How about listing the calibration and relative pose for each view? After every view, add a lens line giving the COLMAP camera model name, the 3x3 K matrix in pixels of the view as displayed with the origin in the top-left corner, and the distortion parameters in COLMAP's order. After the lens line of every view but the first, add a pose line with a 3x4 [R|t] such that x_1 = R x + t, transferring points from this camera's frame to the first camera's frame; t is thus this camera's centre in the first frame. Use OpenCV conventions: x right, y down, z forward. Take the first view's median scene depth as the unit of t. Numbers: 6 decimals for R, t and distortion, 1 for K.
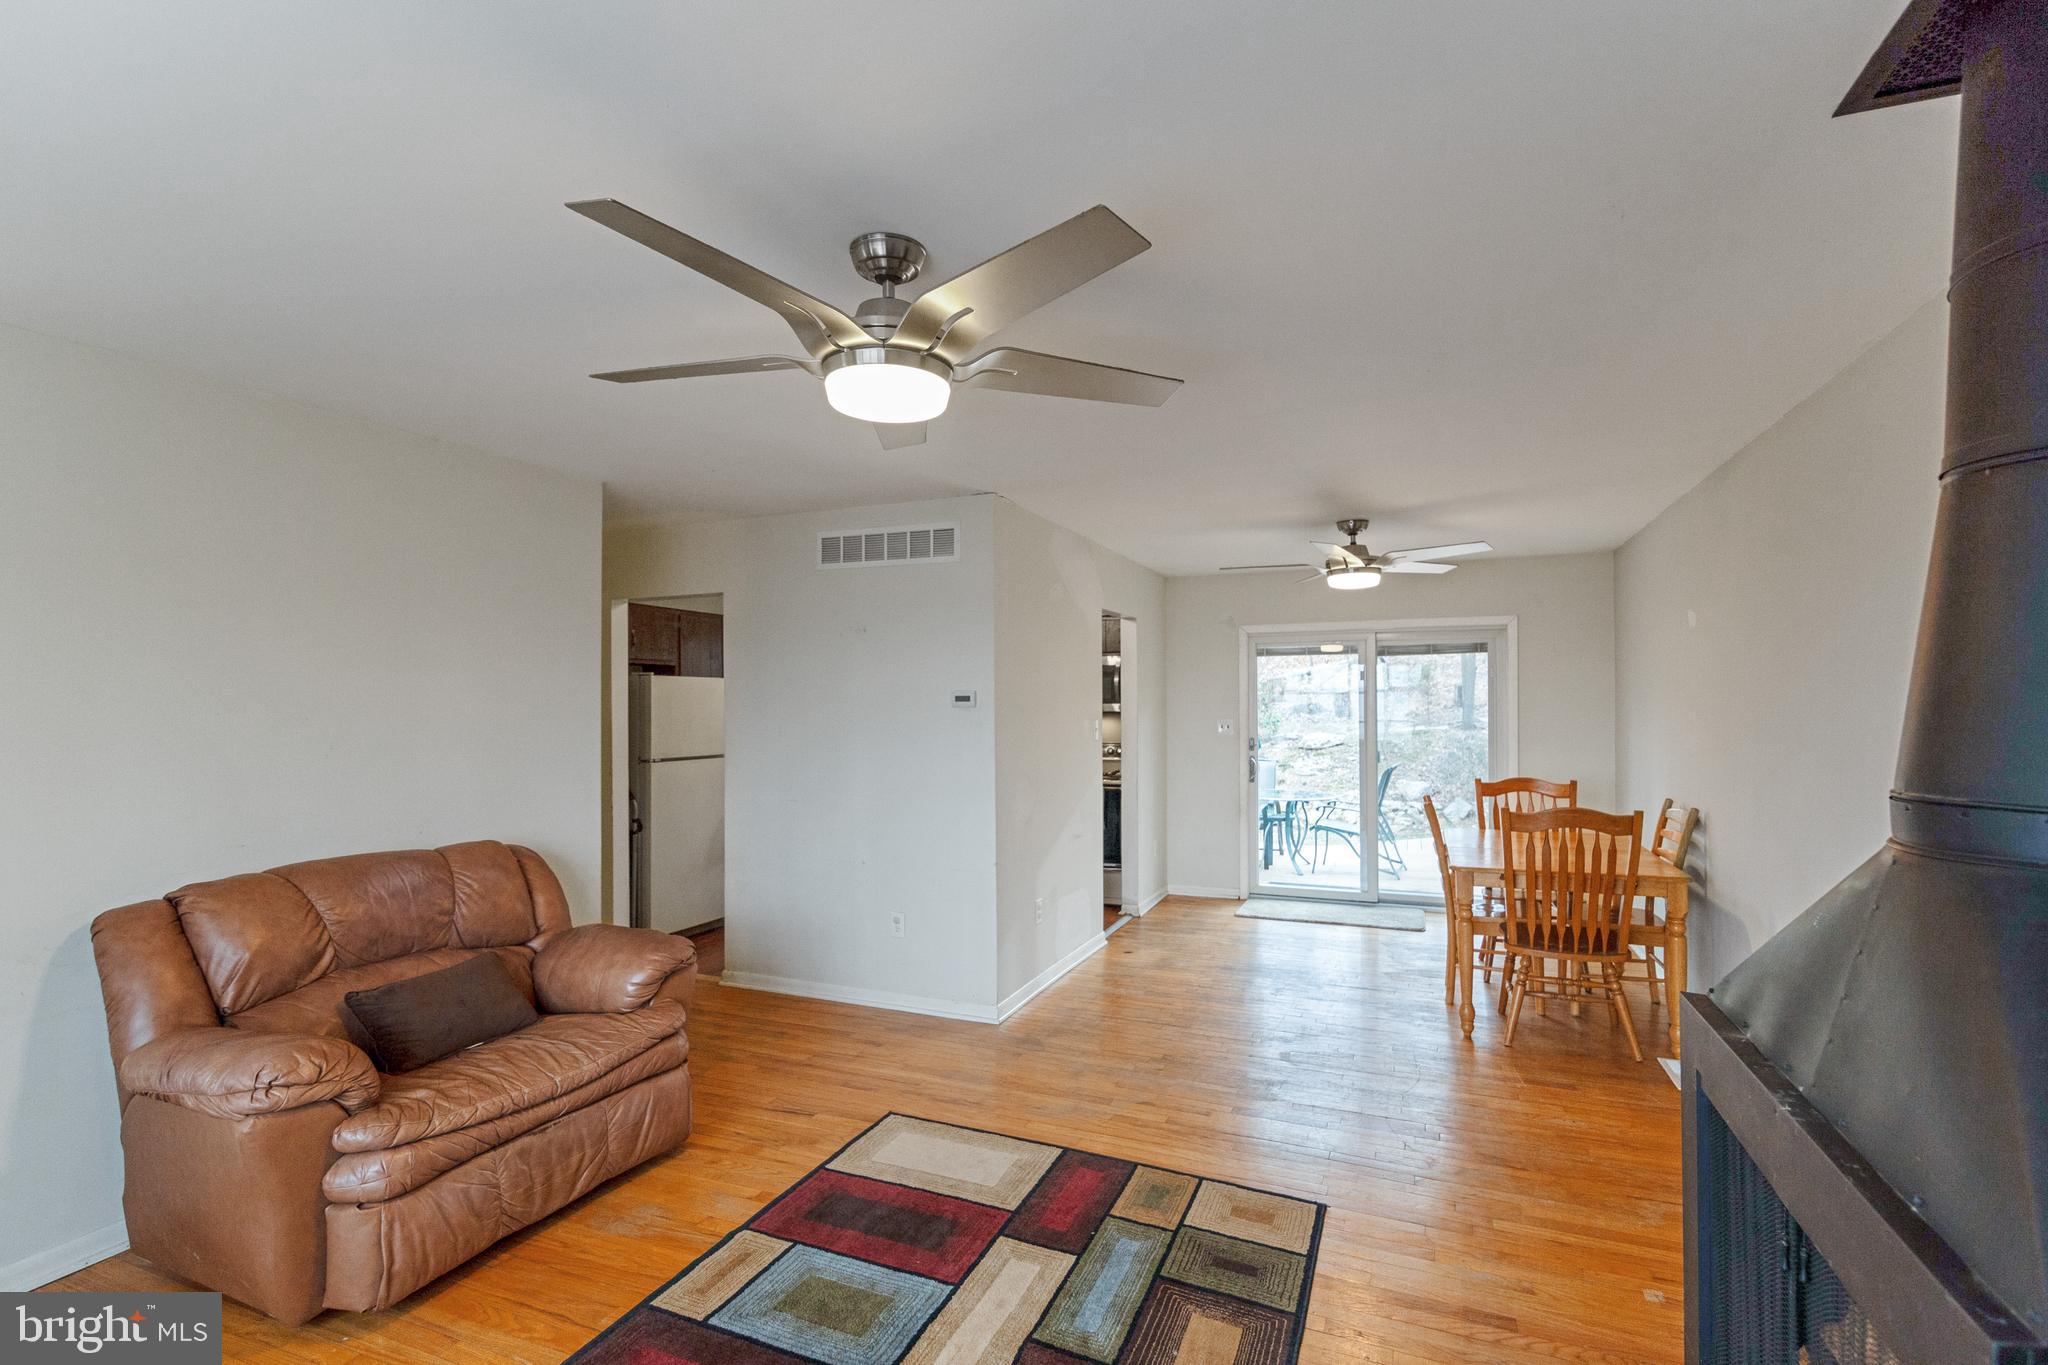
lens RADIAL K [[934.9, 0, 1026.2], [0, 934.9, 703.5], [0, 0, 1]] dist [-0.000943, 0.000120]
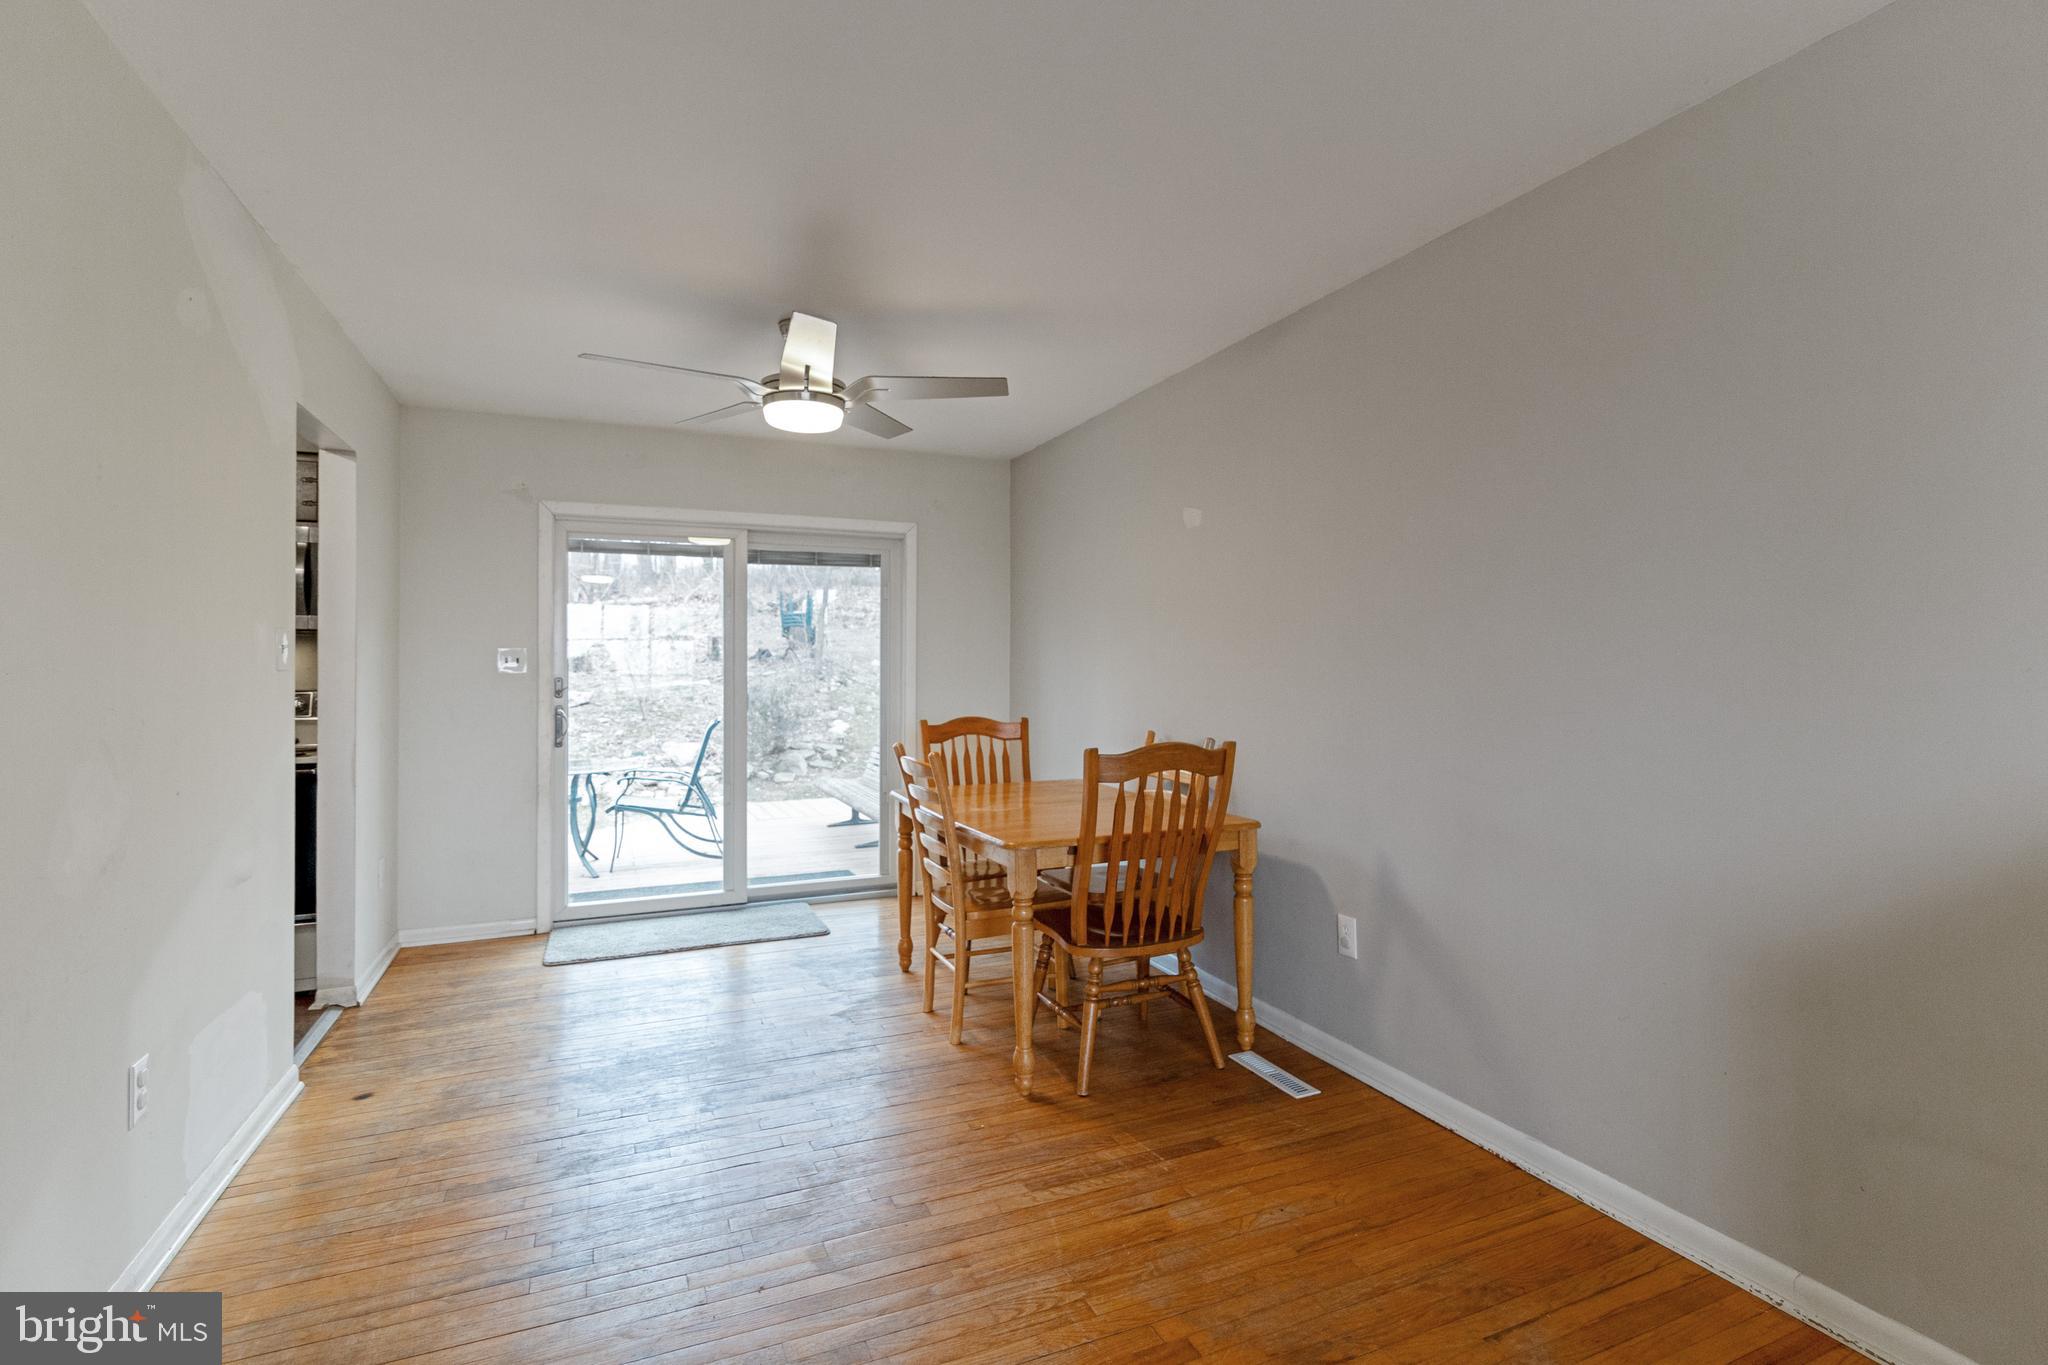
lens RADIAL K [[966.3, 0, 1034.4], [0, 966.3, 664.2], [0, 0, 1]] dist [-0.003871, -0.000319]
pose [[0.686184, 0.007581, 0.727389, -0.021732], [-0.003537, 0.999969, -0.007085, 0.041792], [-0.727420, 0.002289, 0.686189, 0.415892]]
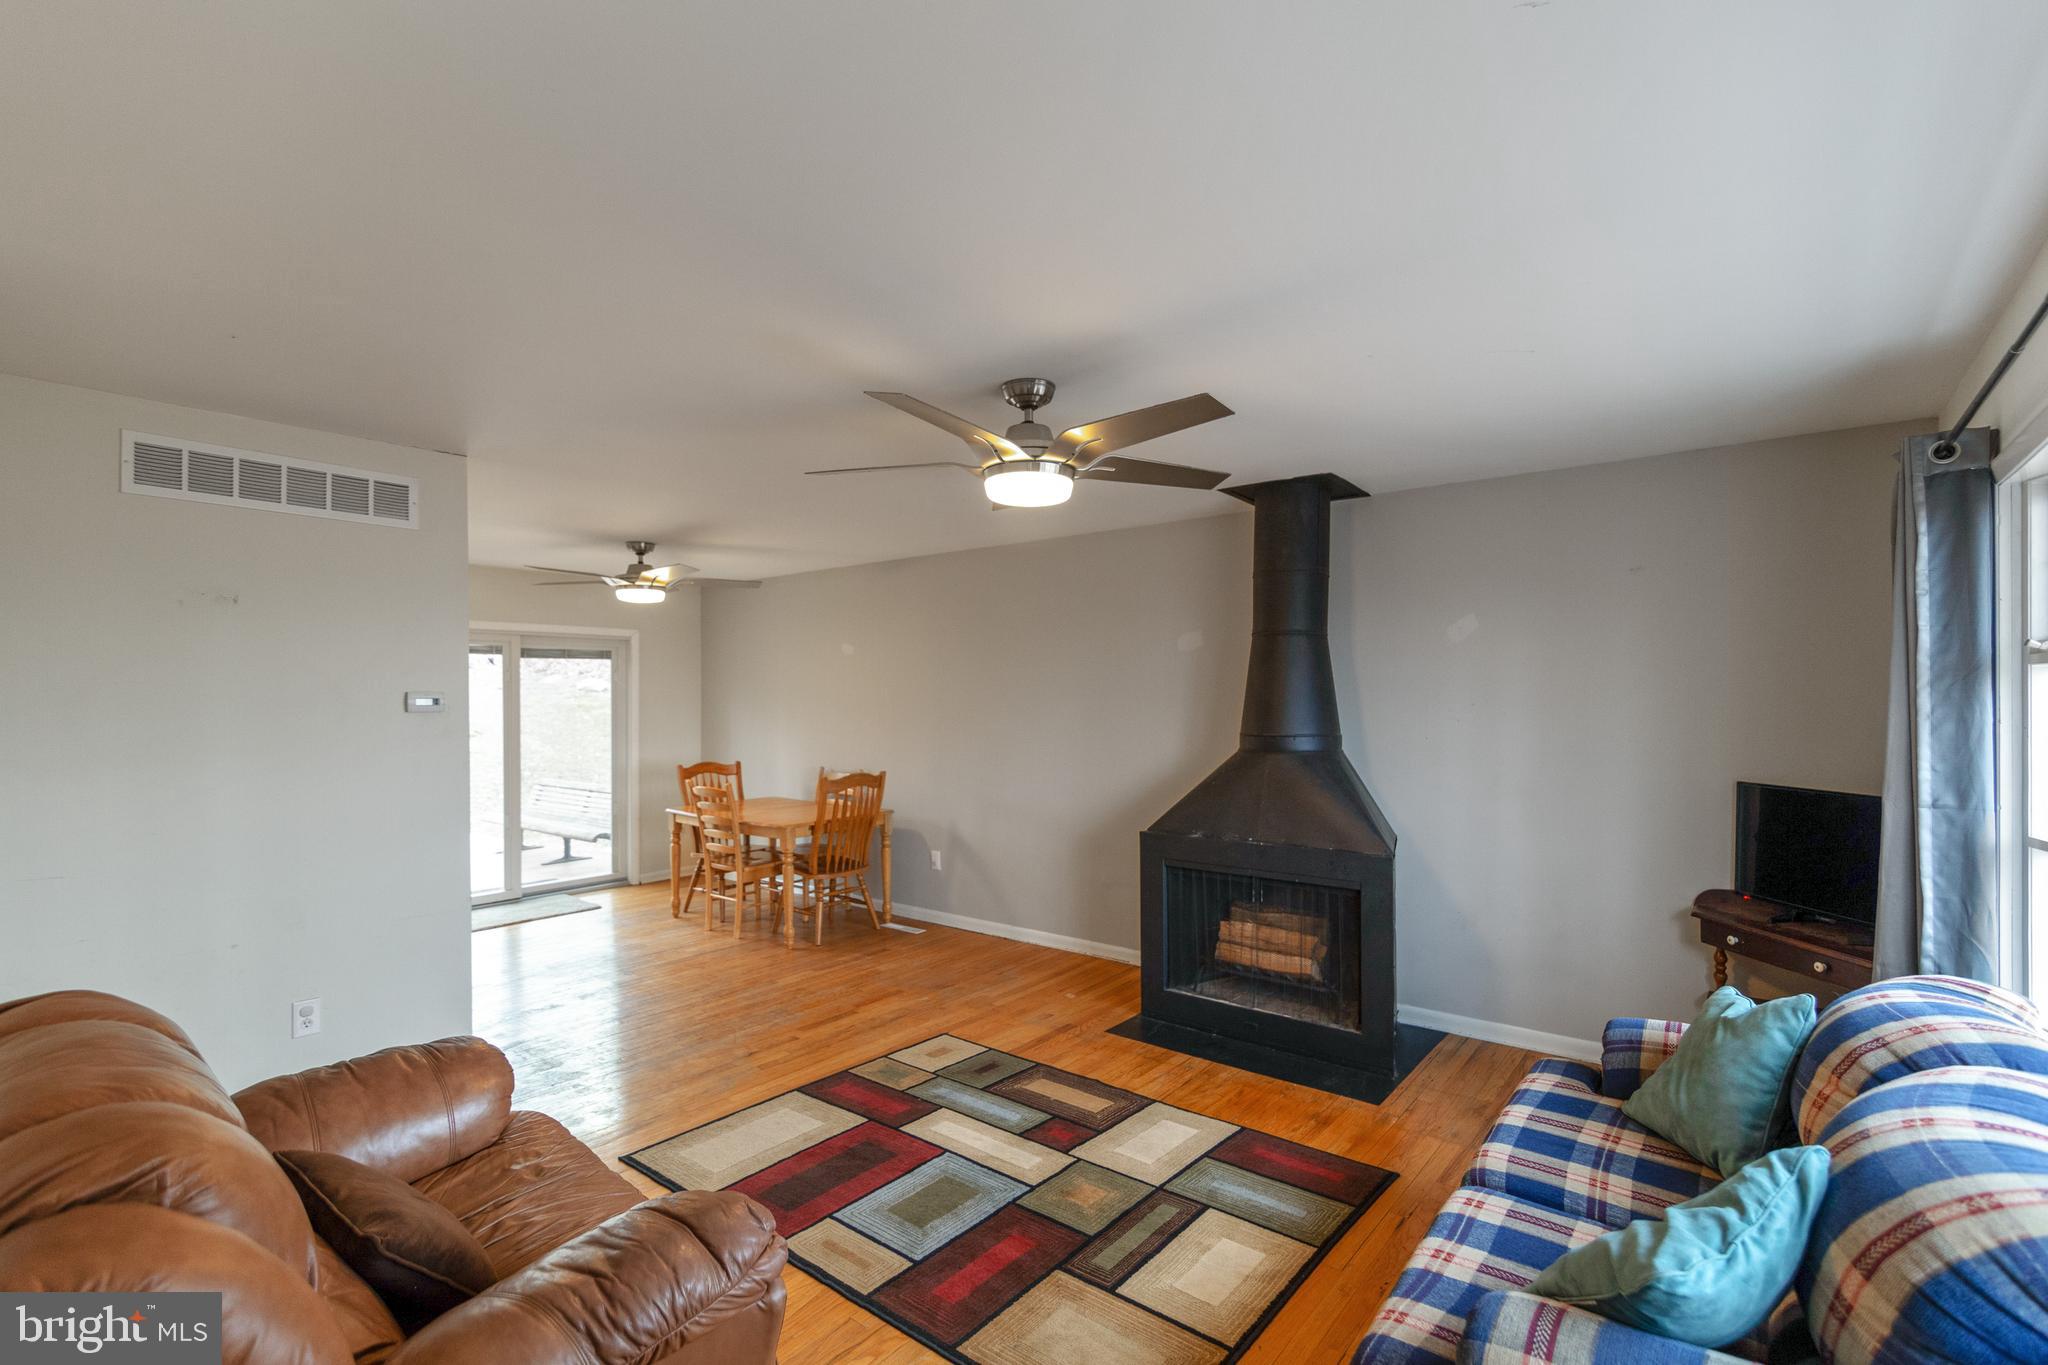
lens RADIAL K [[934.9, 0, 1026.2], [0, 934.9, 703.5], [0, 0, 1]] dist [-0.000943, 0.000120]
pose [[0.271700, -0.004375, 0.962372, -0.589516], [0.000351, 0.999990, 0.004447, -0.006109], [-0.962382, -0.000870, 0.271699, 0.240491]]
